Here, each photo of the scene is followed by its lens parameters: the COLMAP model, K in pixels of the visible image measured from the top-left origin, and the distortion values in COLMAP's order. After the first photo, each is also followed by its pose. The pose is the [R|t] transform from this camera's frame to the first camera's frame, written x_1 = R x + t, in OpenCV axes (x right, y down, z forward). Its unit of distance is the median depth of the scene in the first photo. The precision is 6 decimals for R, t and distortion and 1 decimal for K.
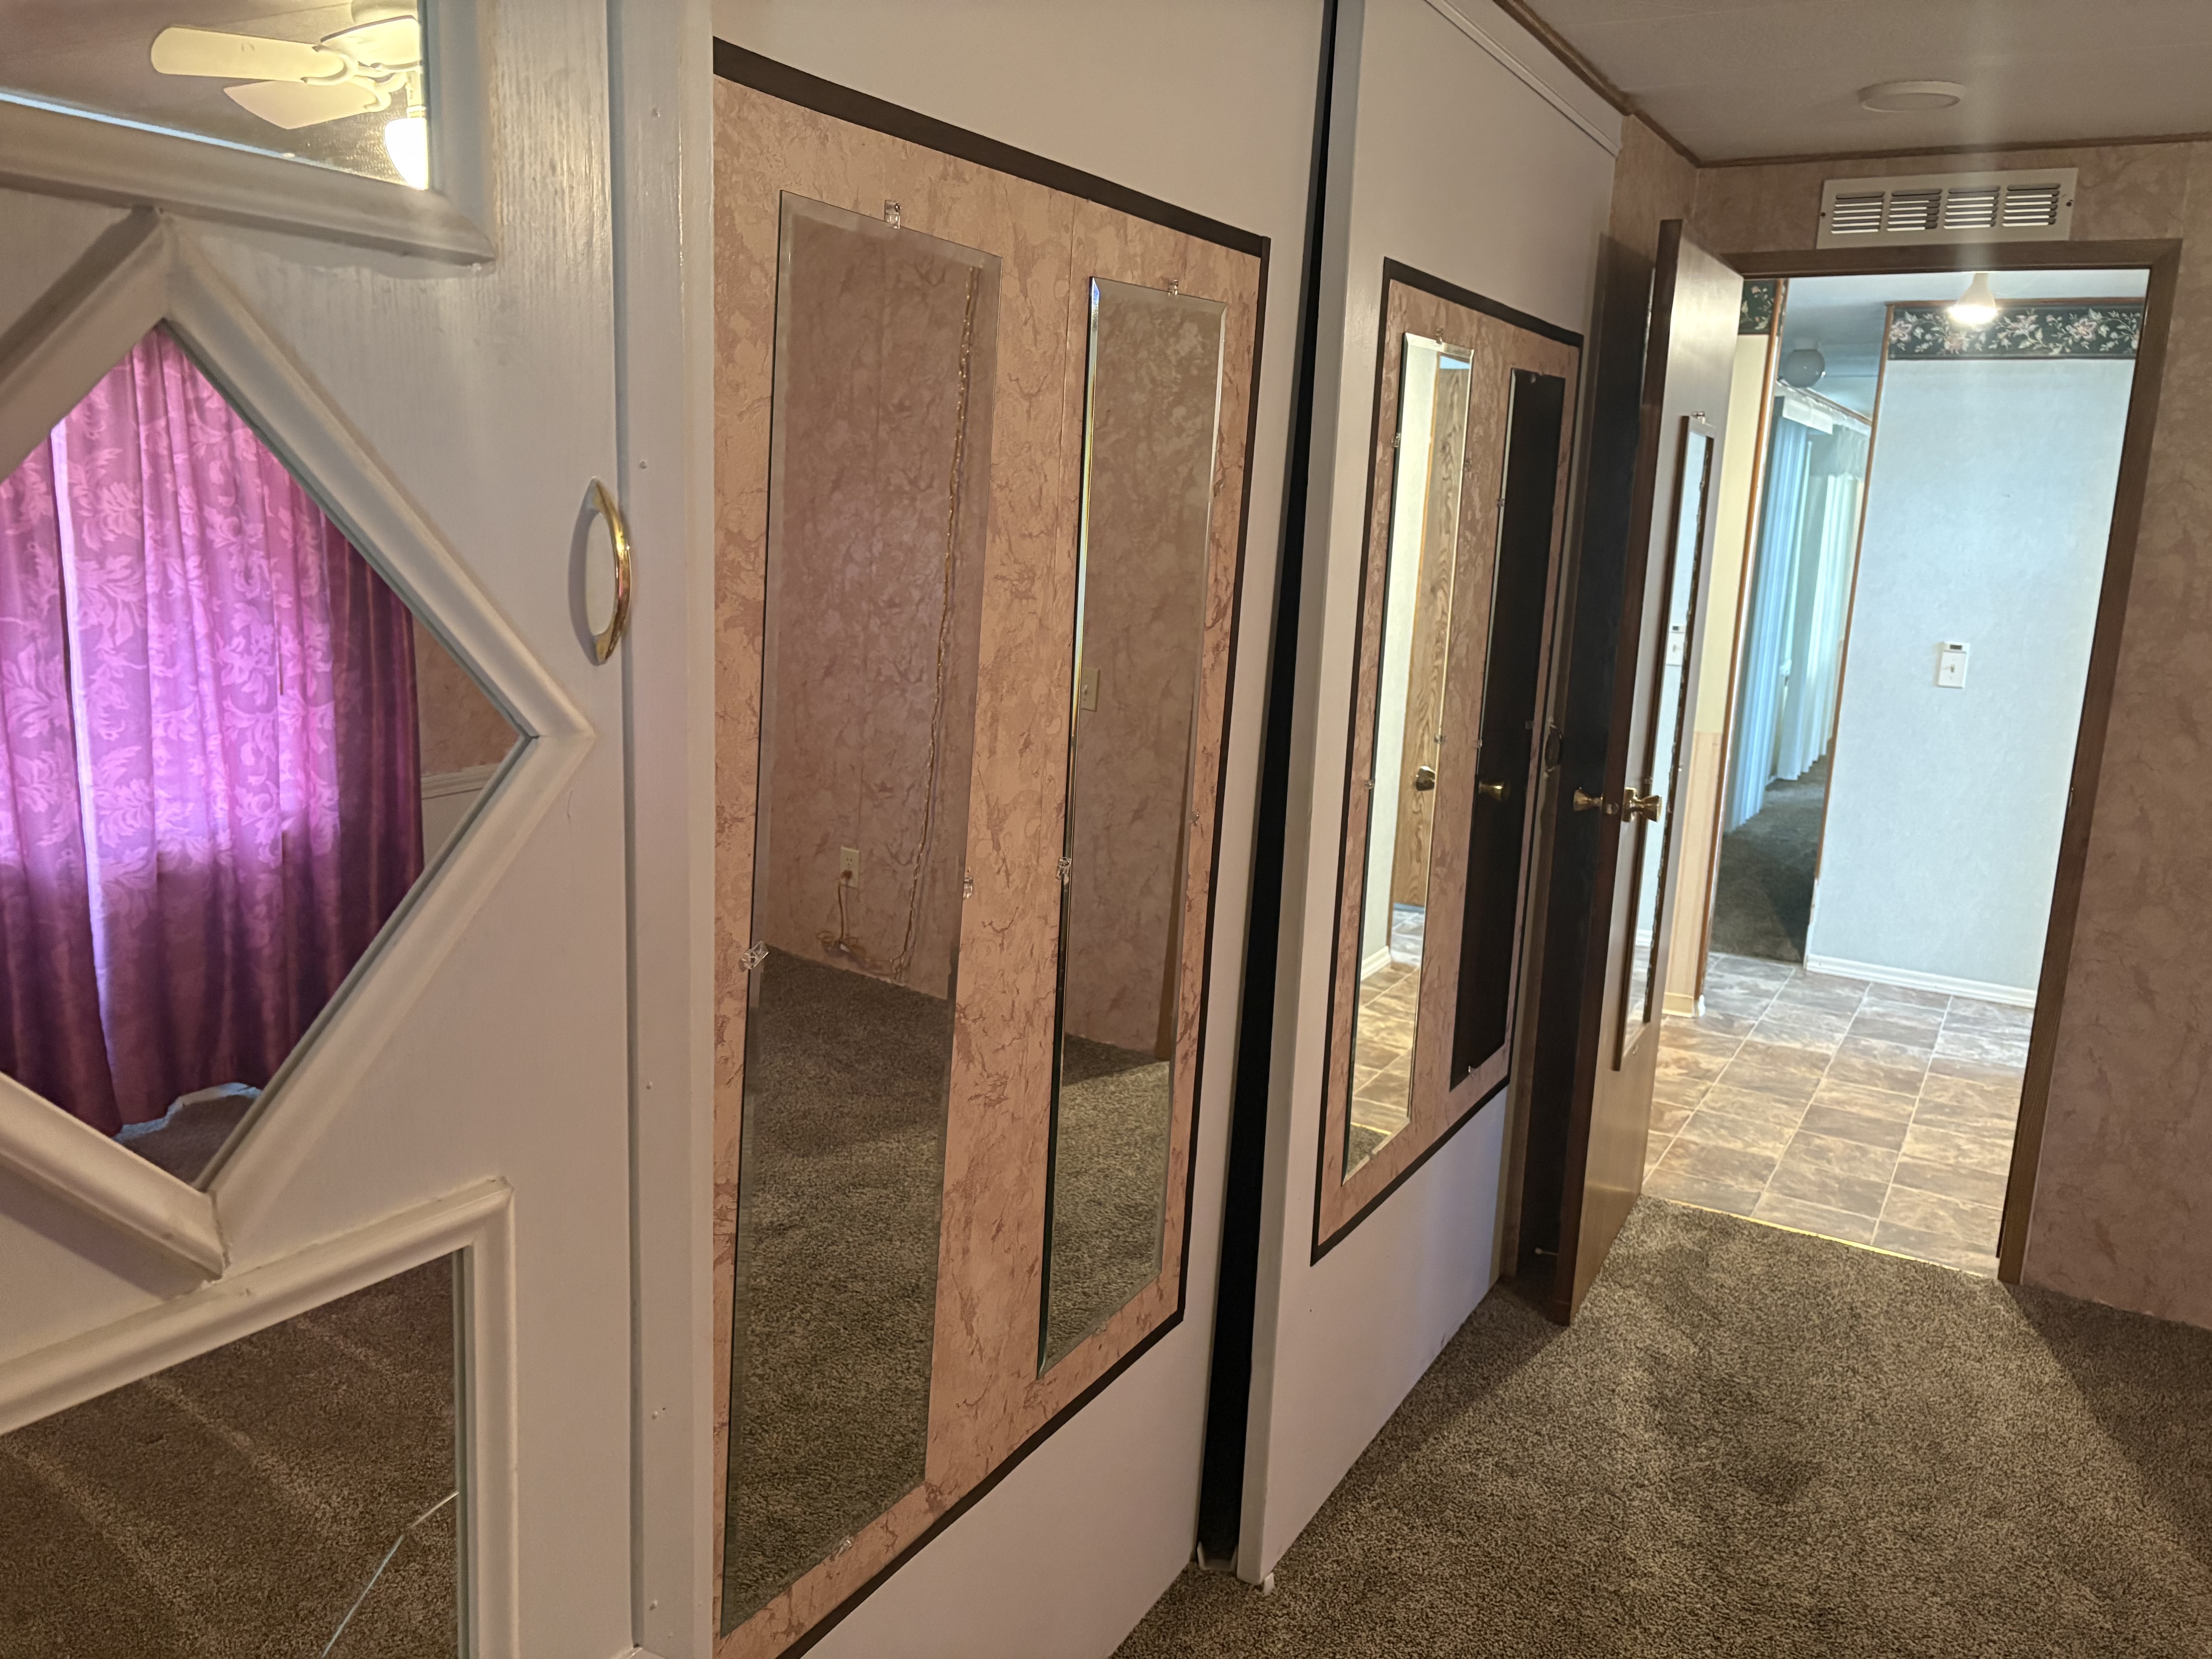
lens RADIAL K [[1622.7, 0, 1106.0], [0, 1622.7, 829.5], [0, 0, 1]] dist [0.003320, 0.004261]
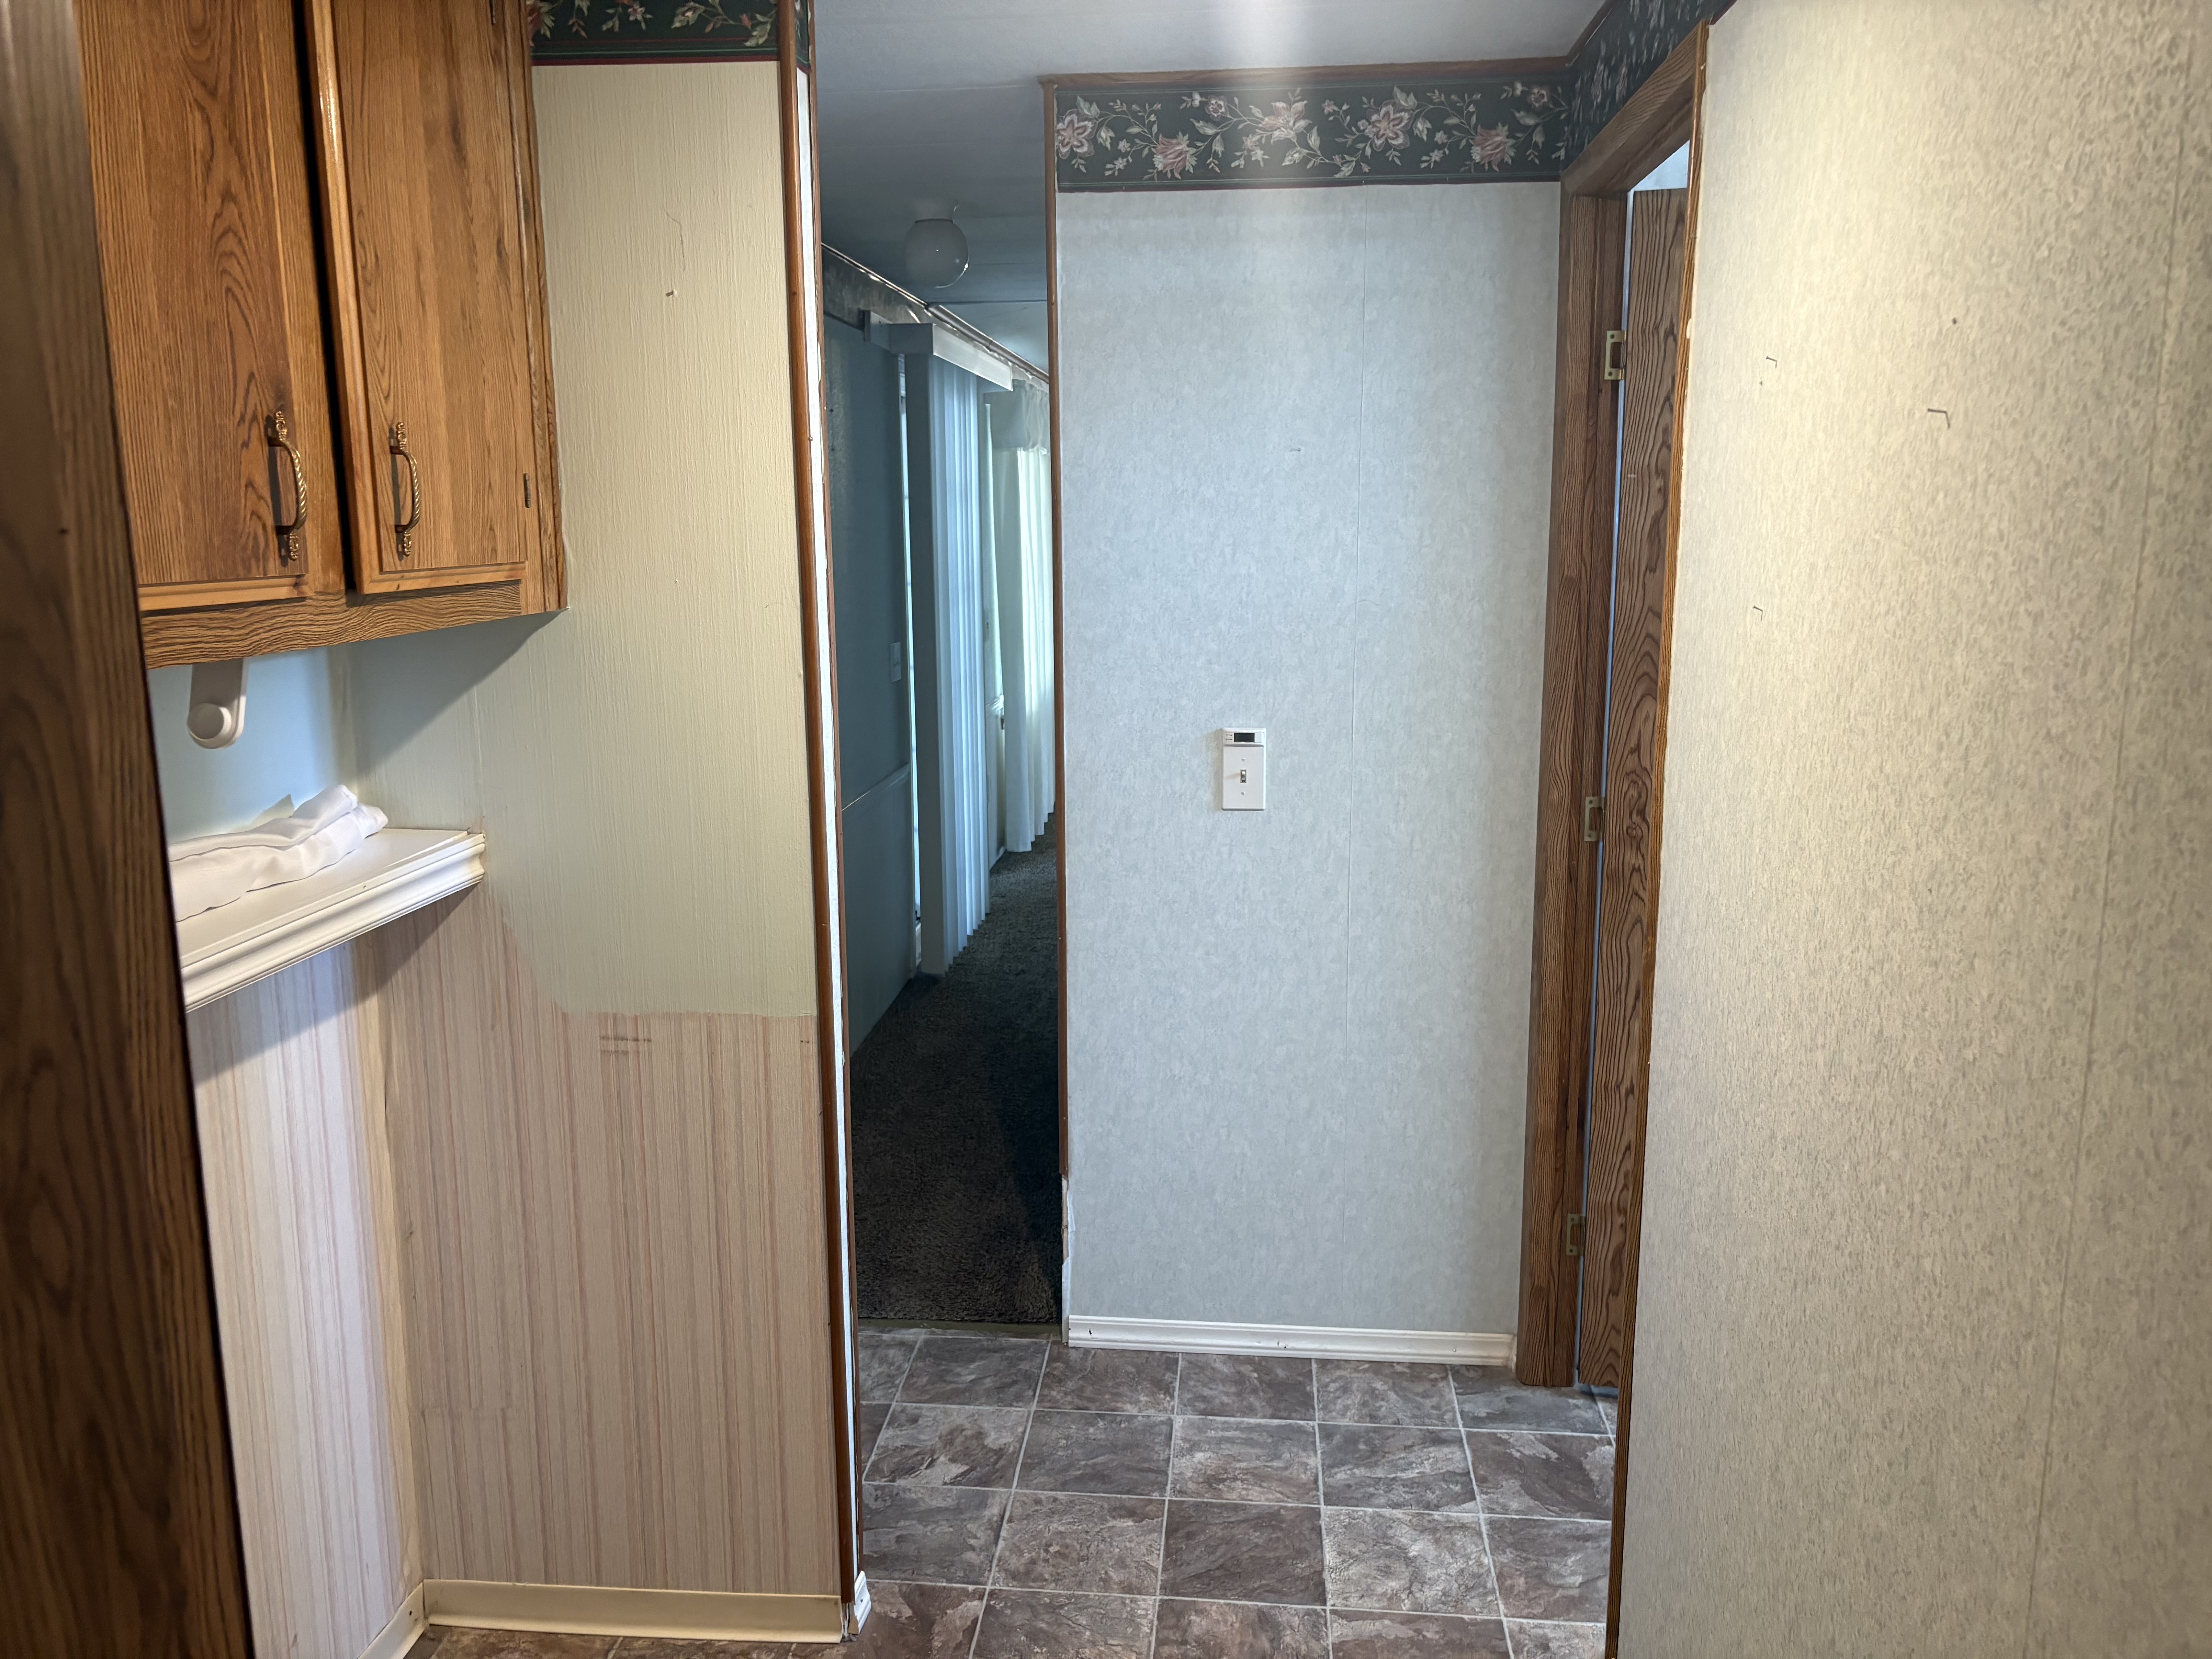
lens RADIAL K [[1660.9, 0, 1103.5], [0, 1660.9, 819.2], [0, 0, 1]] dist [0.014279, -0.000221]
pose [[0.900670, -0.122220, 0.416960, 0.252142], [0.126667, 0.991798, 0.017104, -0.100858], [-0.415630, 0.037410, 0.908764, 0.527044]]
